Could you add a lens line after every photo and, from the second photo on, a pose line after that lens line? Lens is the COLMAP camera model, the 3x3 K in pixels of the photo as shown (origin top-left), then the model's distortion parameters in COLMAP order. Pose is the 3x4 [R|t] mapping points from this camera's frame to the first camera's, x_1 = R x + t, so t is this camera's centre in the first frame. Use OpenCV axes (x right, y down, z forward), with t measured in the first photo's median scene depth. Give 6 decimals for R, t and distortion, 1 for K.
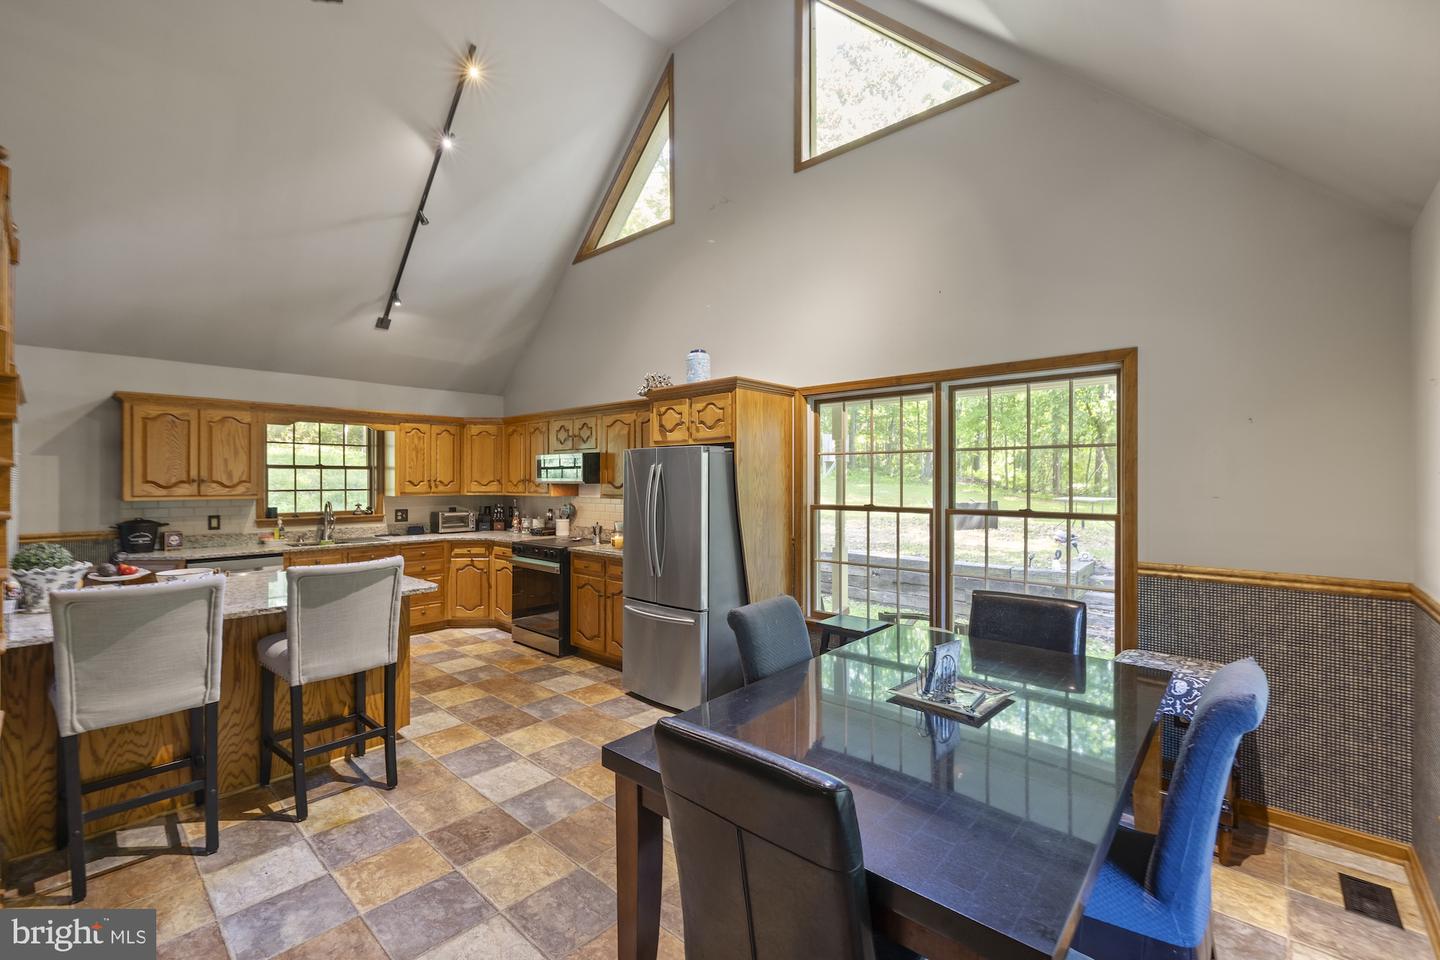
lens RADIAL K [[609.6, 0, 706.0], [0, 609.6, 478.0], [0, 0, 1]] dist [-0.001044, 0.001003]
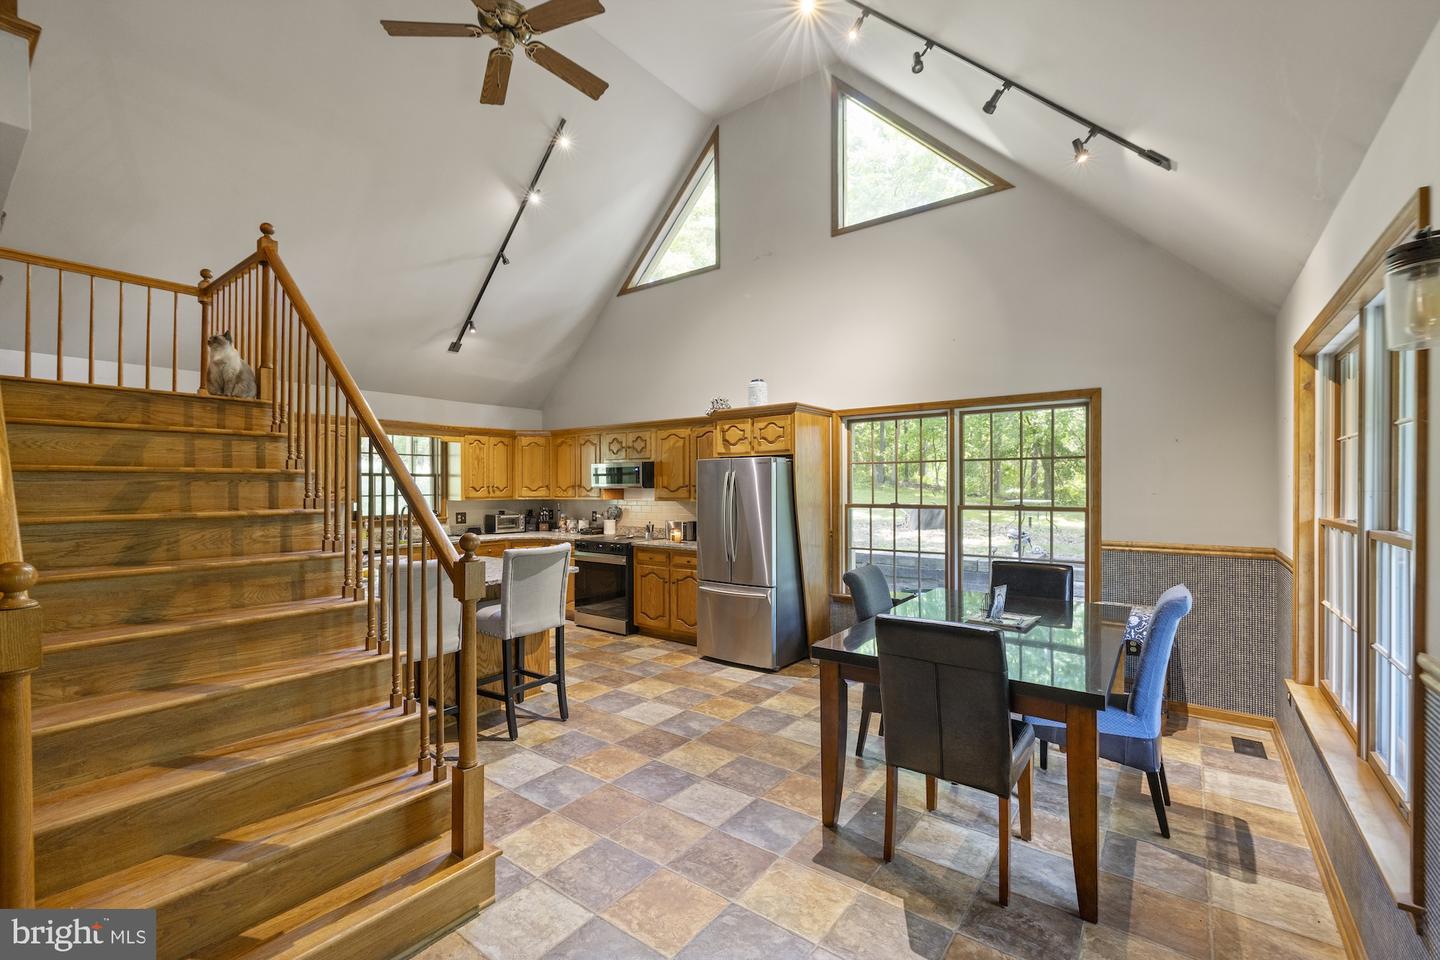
lens RADIAL K [[609.6, 0, 708.8], [0, 609.6, 487.6], [0, 0, 1]] dist [-0.001044, 0.001003]
pose [[0.996112, -0.003886, 0.088007, -0.197641], [0.003590, 0.999987, 0.003513, 0.004605], [-0.088019, -0.003183, 0.996114, -0.199942]]
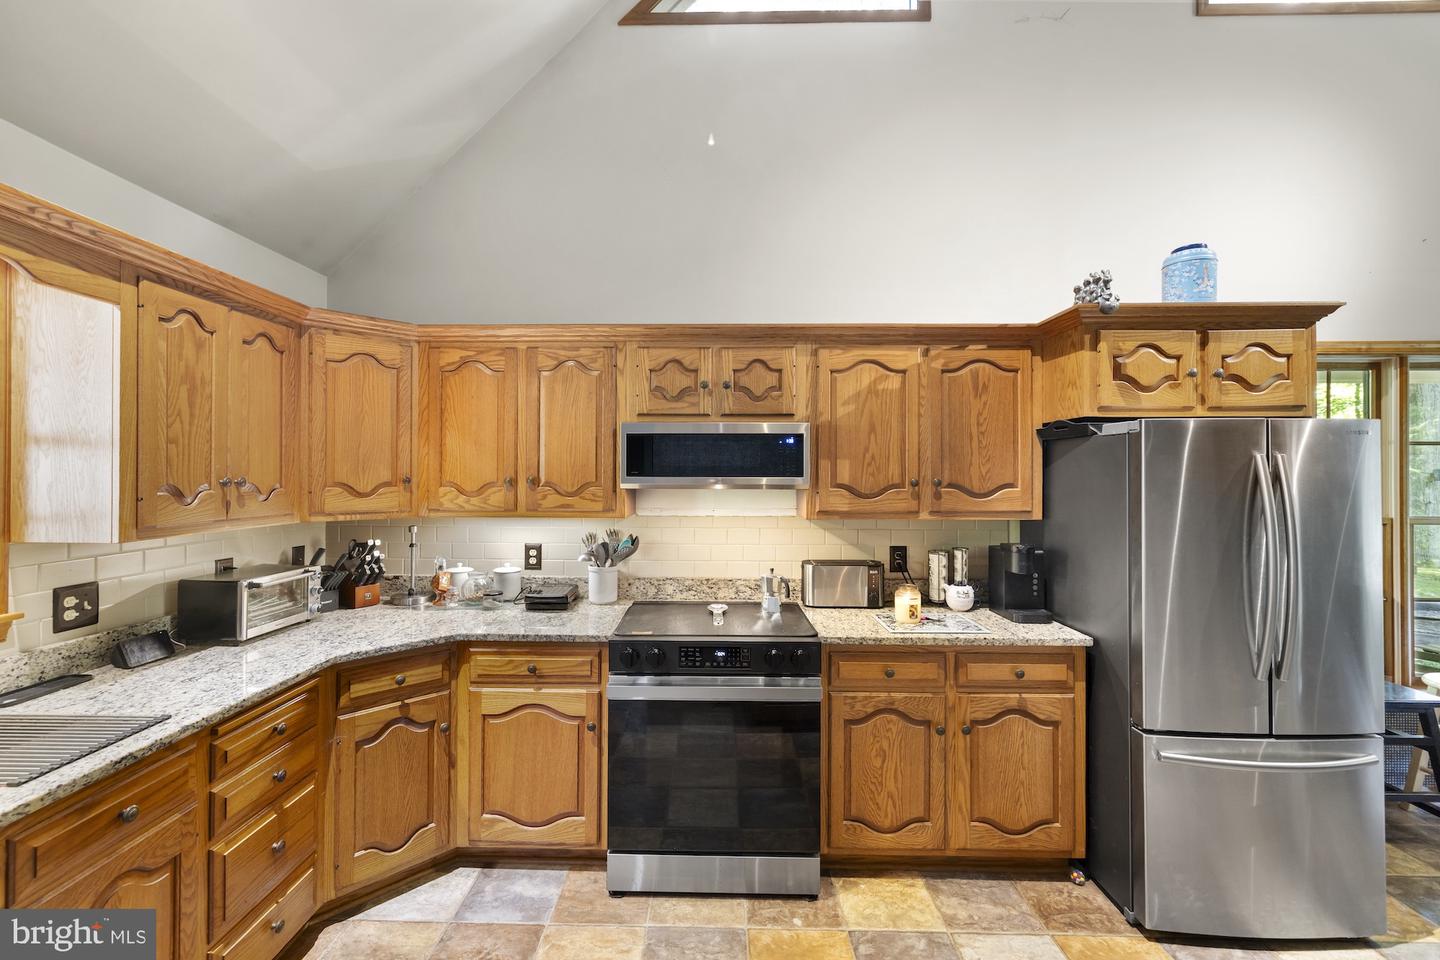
lens RADIAL K [[609.6, 0, 713.1], [0, 609.6, 469.1], [0, 0, 1]] dist [-0.001044, 0.001003]
pose [[0.748395, 0.005726, 0.663229, -0.626221], [-0.004002, 0.999984, -0.004118, -0.004279], [-0.663242, 0.000428, 0.748405, 0.785597]]
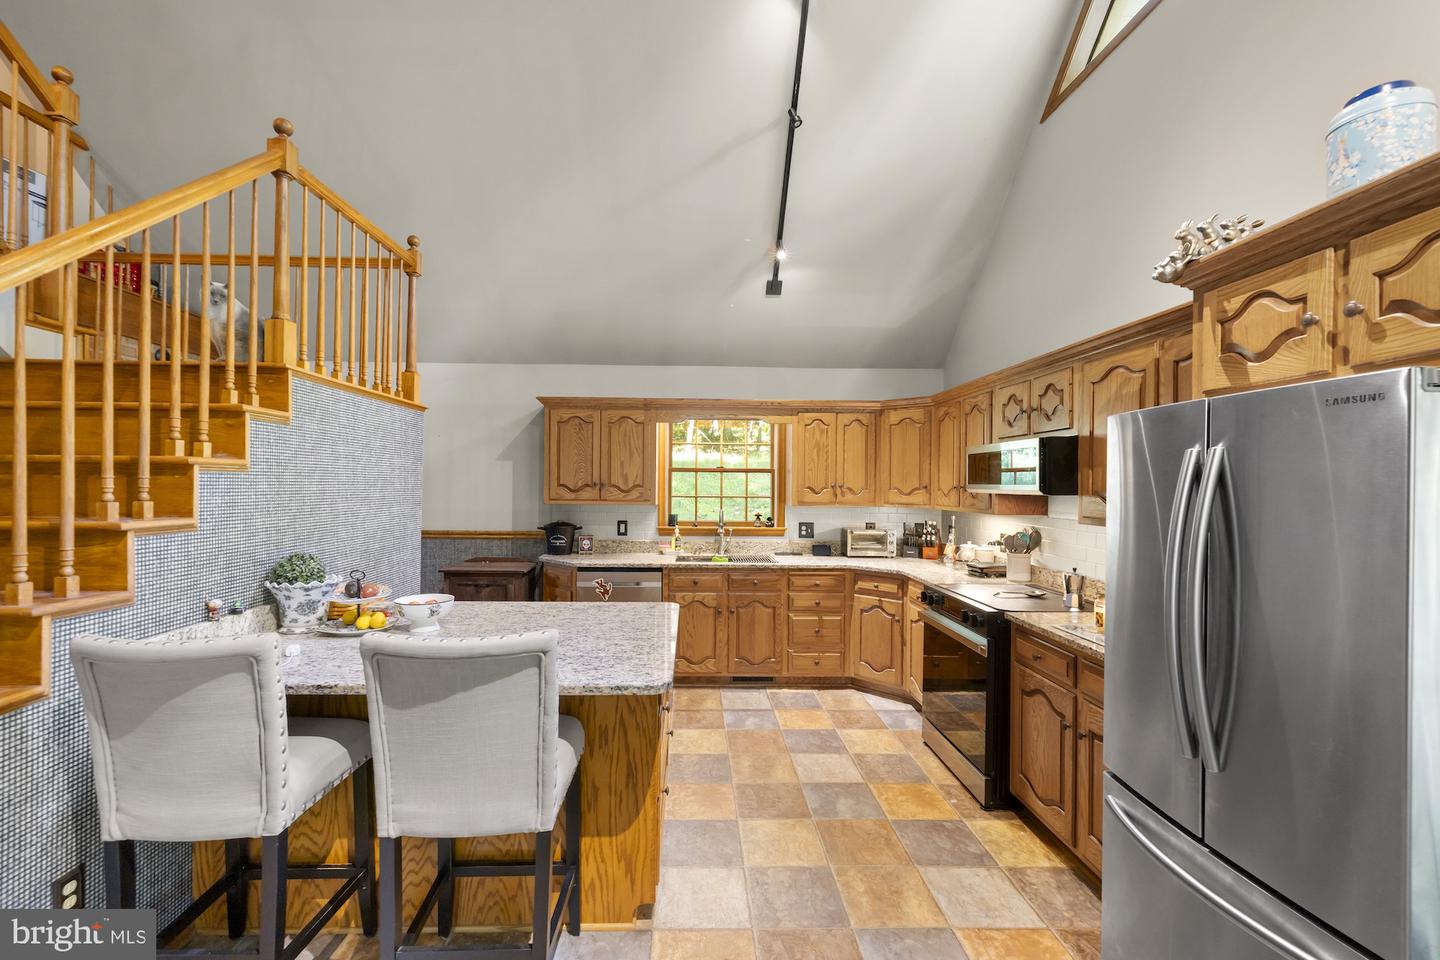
lens RADIAL K [[609.6, 0, 706.4], [0, 609.6, 482.5], [0, 0, 1]] dist [-0.001044, 0.001003]
pose [[0.698518, 0.004595, -0.715578, -0.026136], [-0.007626, 0.999970, -0.001024, 0.001173], [0.715552, 0.006172, 0.698532, 0.465577]]
